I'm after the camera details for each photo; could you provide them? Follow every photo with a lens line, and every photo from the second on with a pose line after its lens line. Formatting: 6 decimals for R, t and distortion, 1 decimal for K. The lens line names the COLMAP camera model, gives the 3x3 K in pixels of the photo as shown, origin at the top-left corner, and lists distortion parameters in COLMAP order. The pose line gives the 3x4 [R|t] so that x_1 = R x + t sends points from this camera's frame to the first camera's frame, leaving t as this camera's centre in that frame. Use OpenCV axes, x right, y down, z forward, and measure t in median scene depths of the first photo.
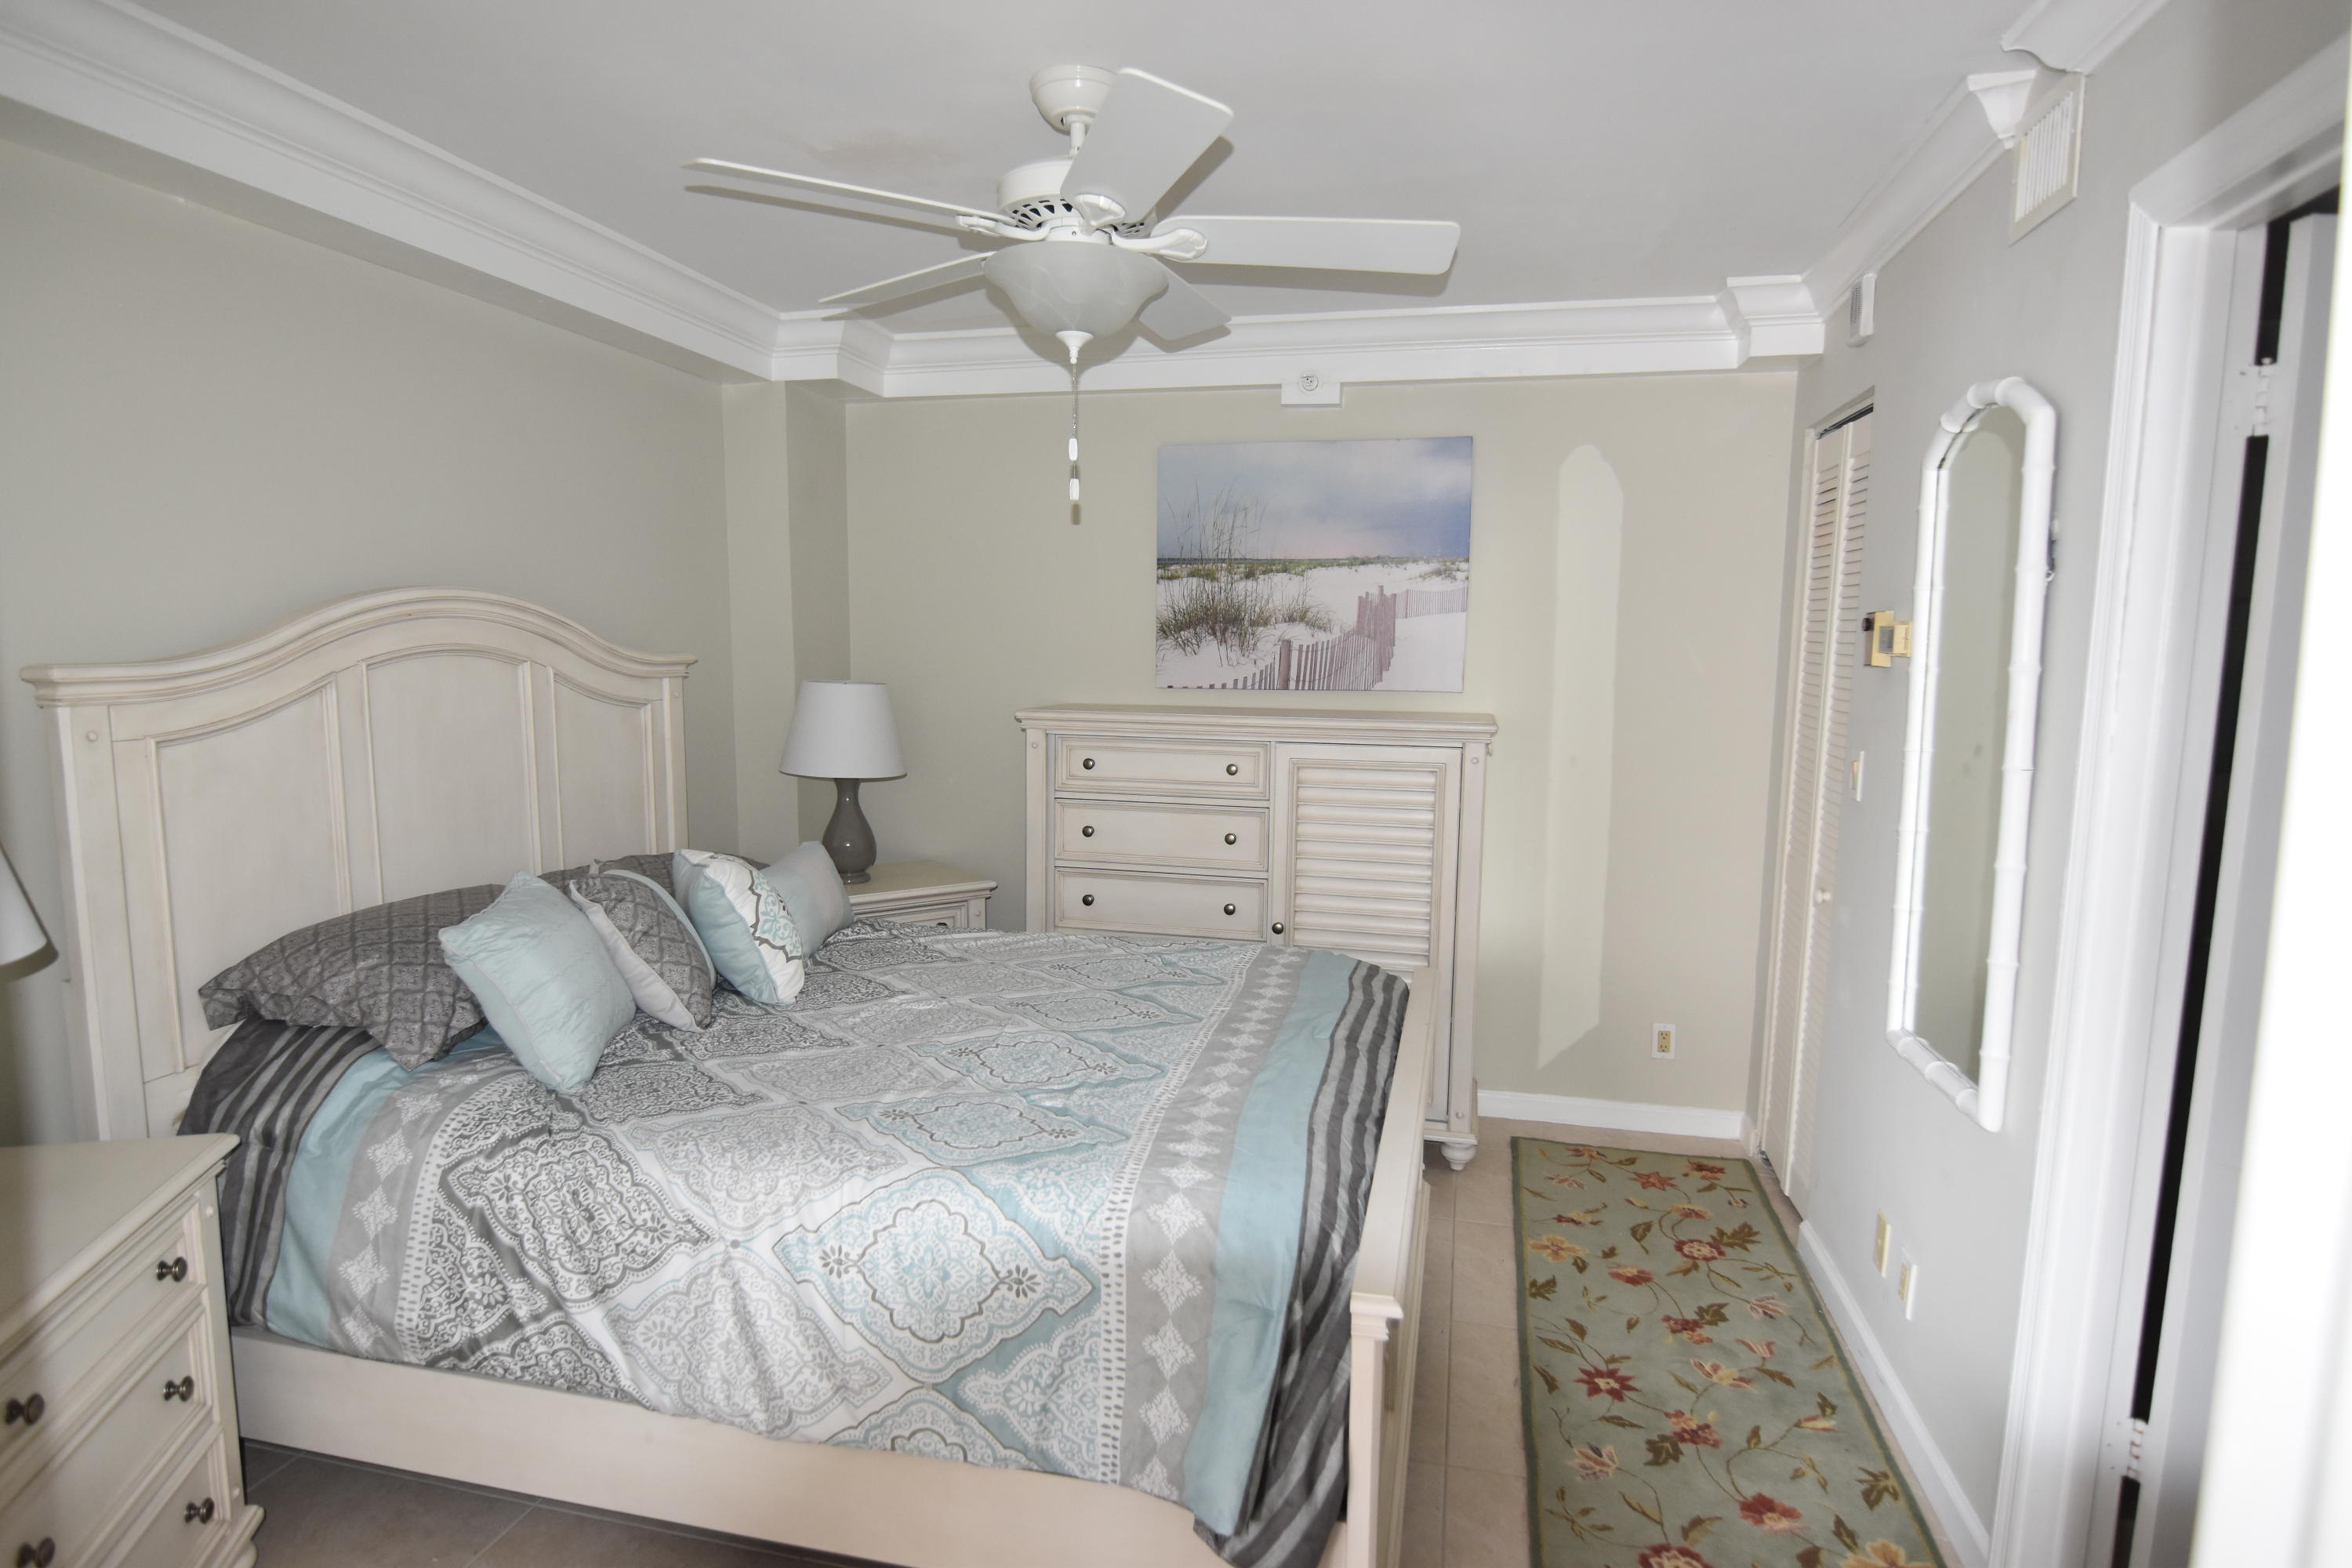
lens RADIAL K [[1276.4, 0, 1175.8], [0, 1276.4, 791.3], [0, 0, 1]] dist [0.022084, -0.000229]
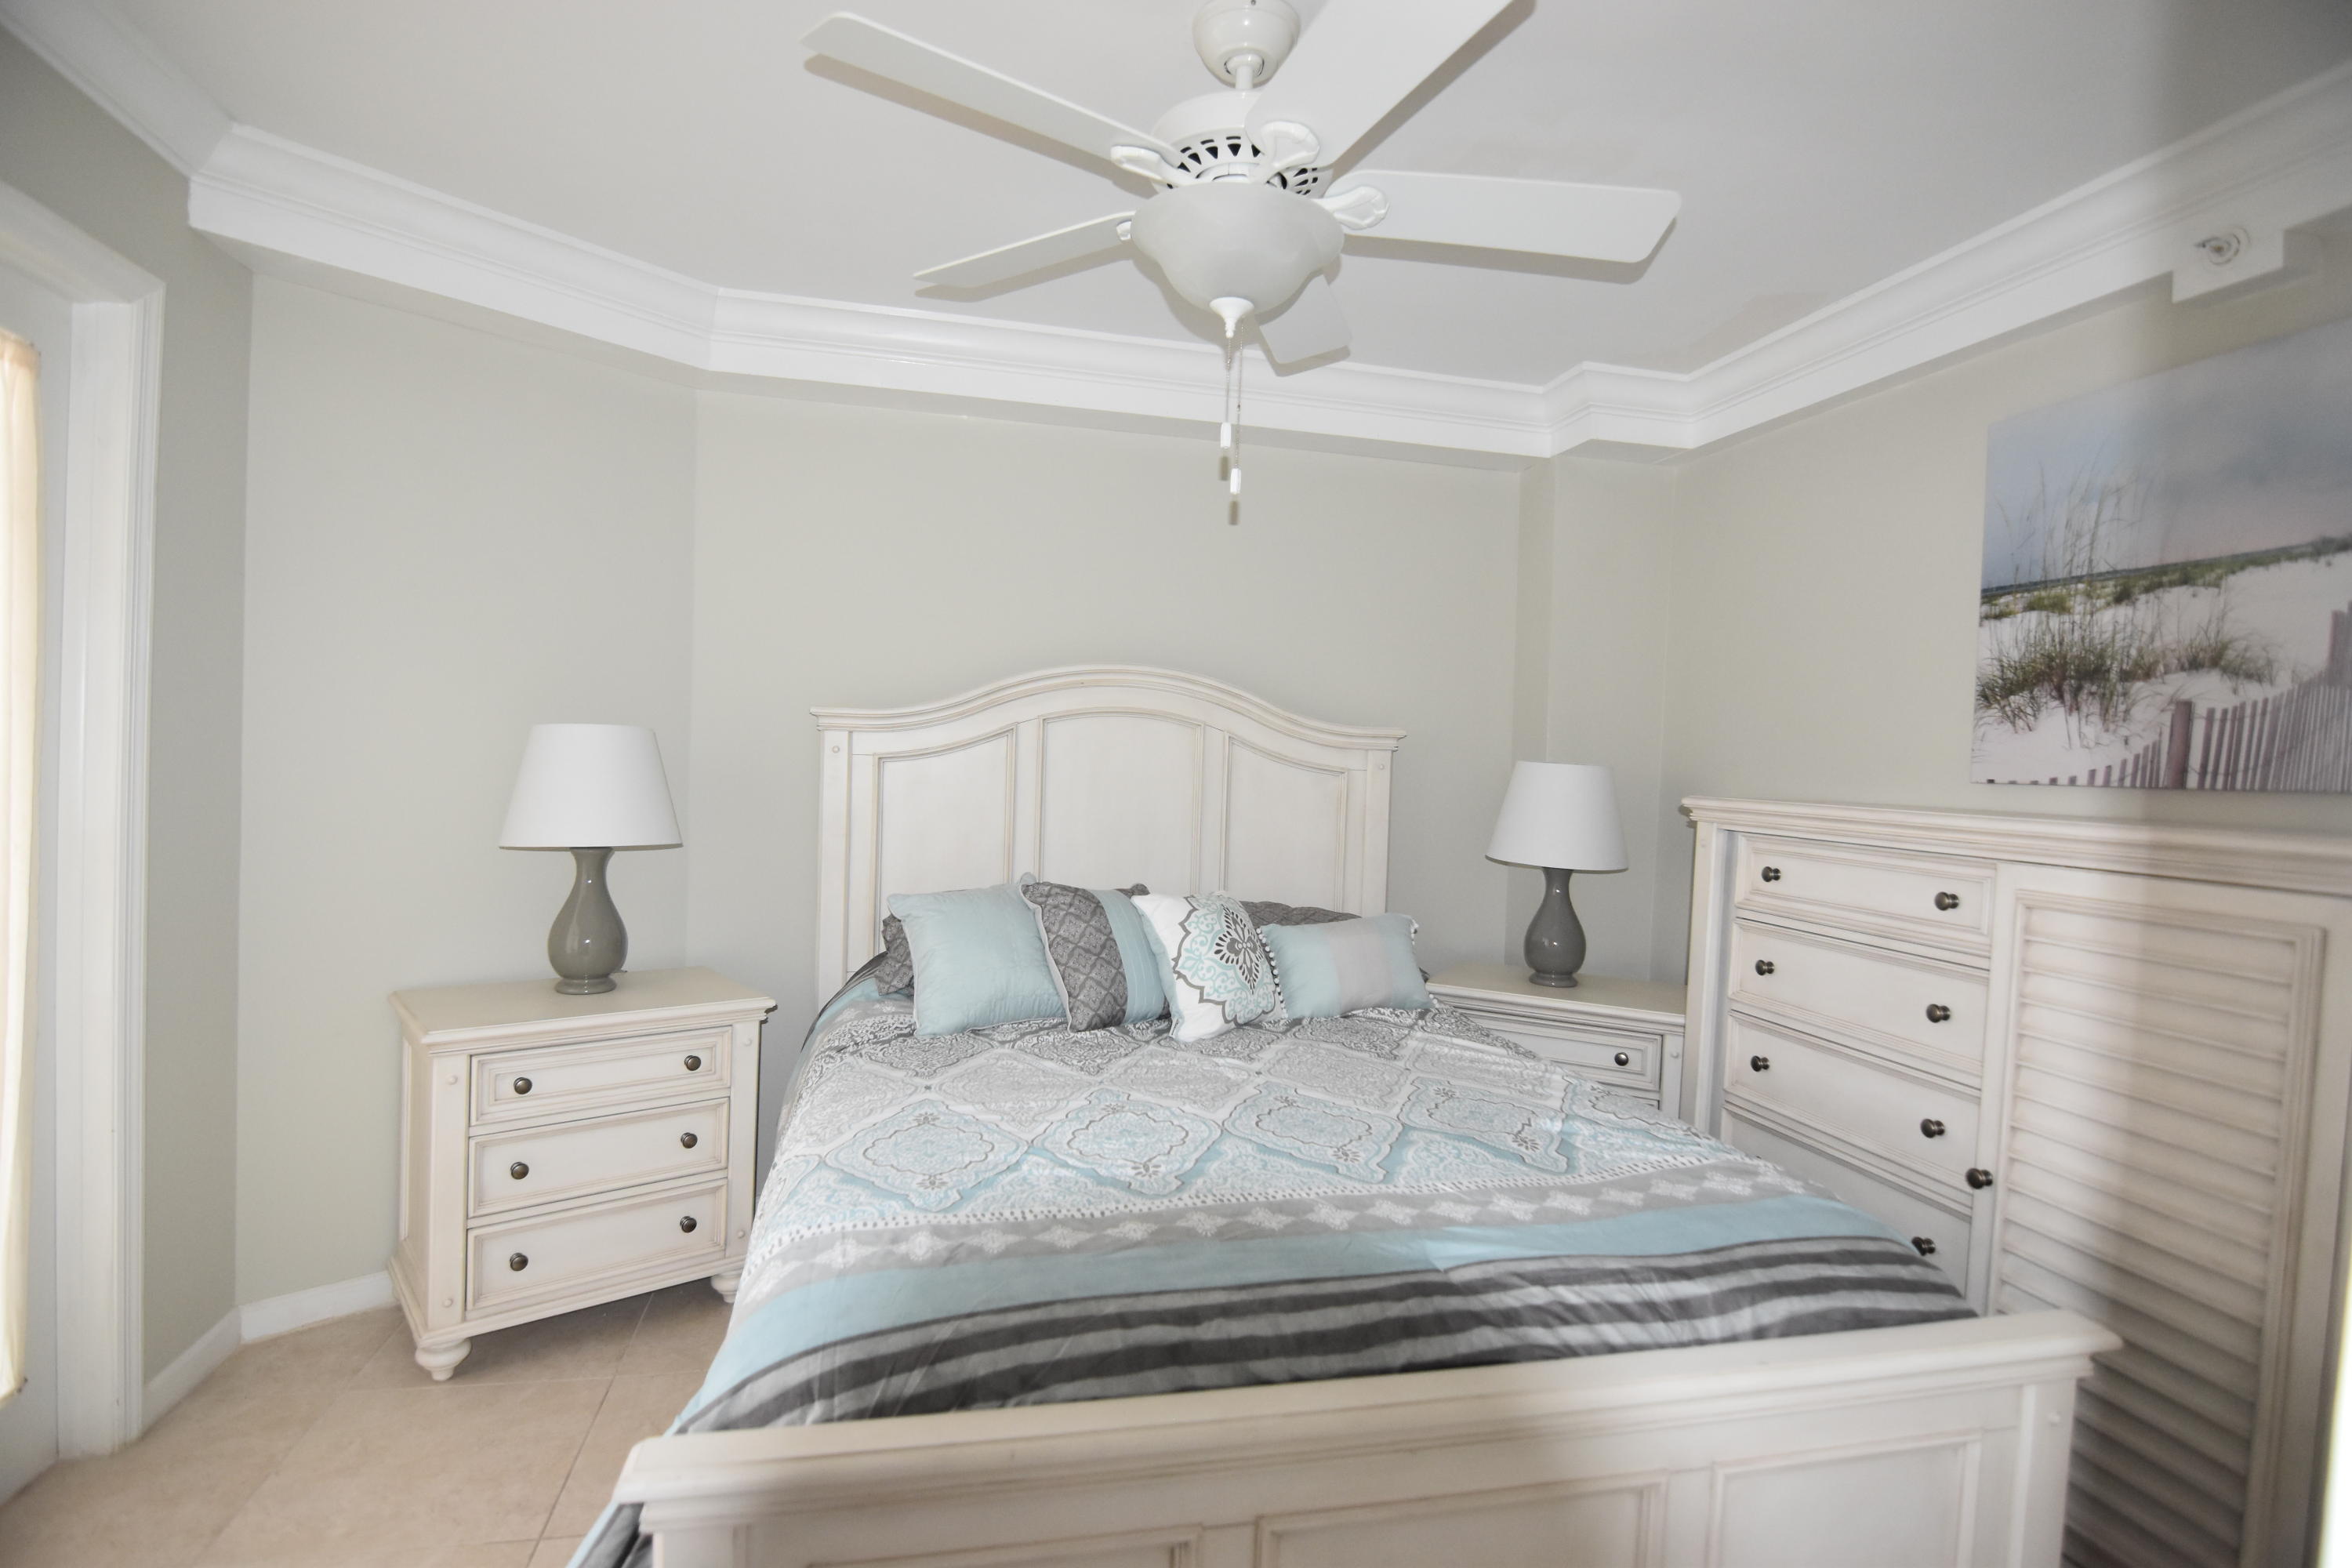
lens RADIAL K [[1158.6, 0, 1161.4], [0, 1158.6, 795.9], [0, 0, 1]] dist [-0.003394, -0.011496]
pose [[0.436237, 0.036696, -0.899083, 0.356651], [-0.137294, 0.990184, -0.026201, -0.000883], [0.889296, 0.134869, 0.436992, 0.385062]]
